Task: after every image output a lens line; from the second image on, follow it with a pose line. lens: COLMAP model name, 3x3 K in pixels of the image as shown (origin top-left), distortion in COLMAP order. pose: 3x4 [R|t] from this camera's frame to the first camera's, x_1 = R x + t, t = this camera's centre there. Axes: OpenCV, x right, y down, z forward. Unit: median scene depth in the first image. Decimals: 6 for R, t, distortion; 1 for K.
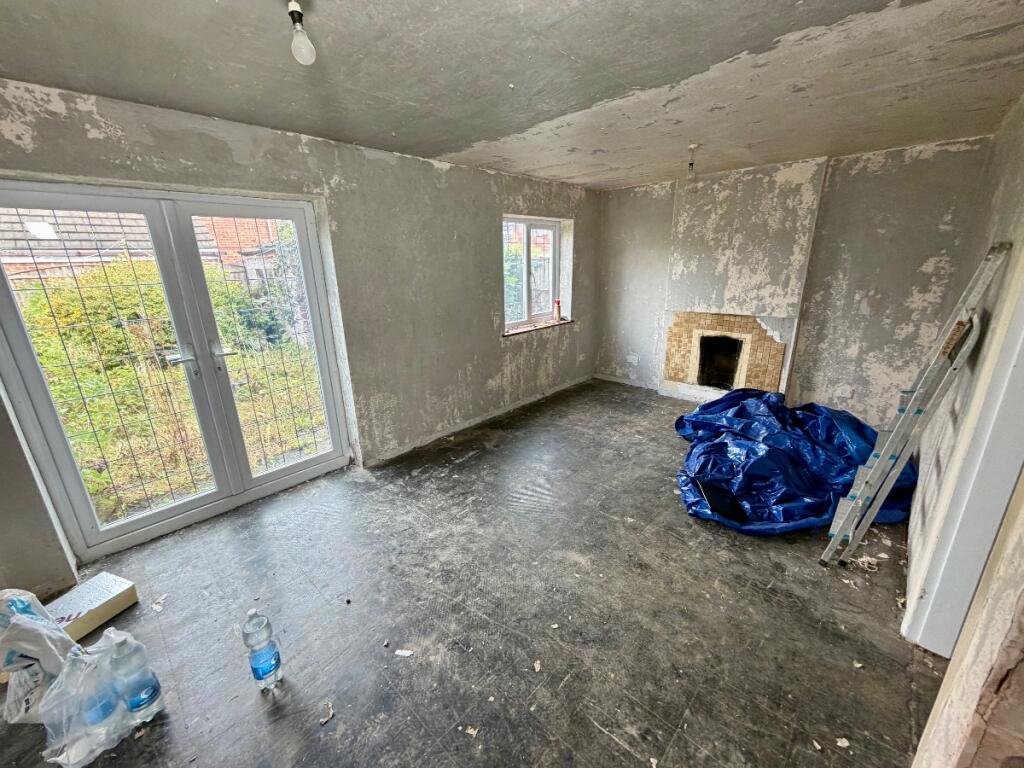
lens RADIAL K [[408.2, 0, 509.3], [0, 408.2, 383.7], [0, 0, 1]] dist [-0.000154, 0.000045]
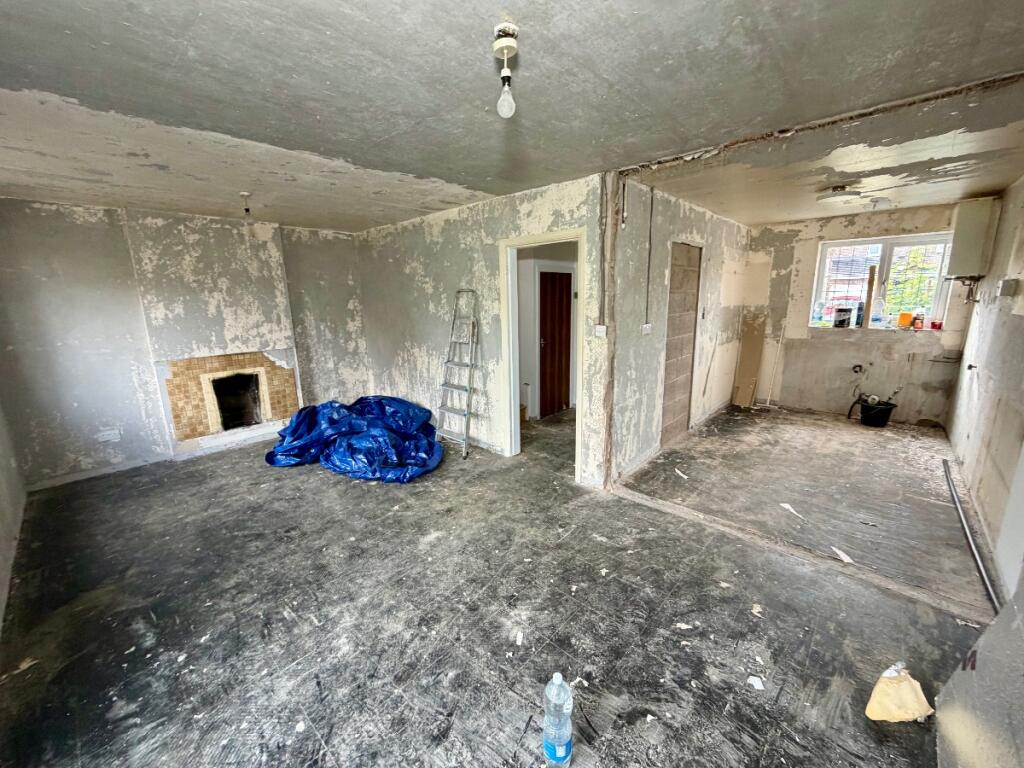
lens RADIAL K [[408.2, 0, 509.3], [0, 408.2, 383.7], [0, 0, 1]] dist [-0.000154, 0.000045]
pose [[-0.012658, -0.185364, 0.982588, -0.554981], [0.308234, 0.934091, 0.180186, -0.080484], [-0.951226, 0.305147, 0.045312, 0.357937]]
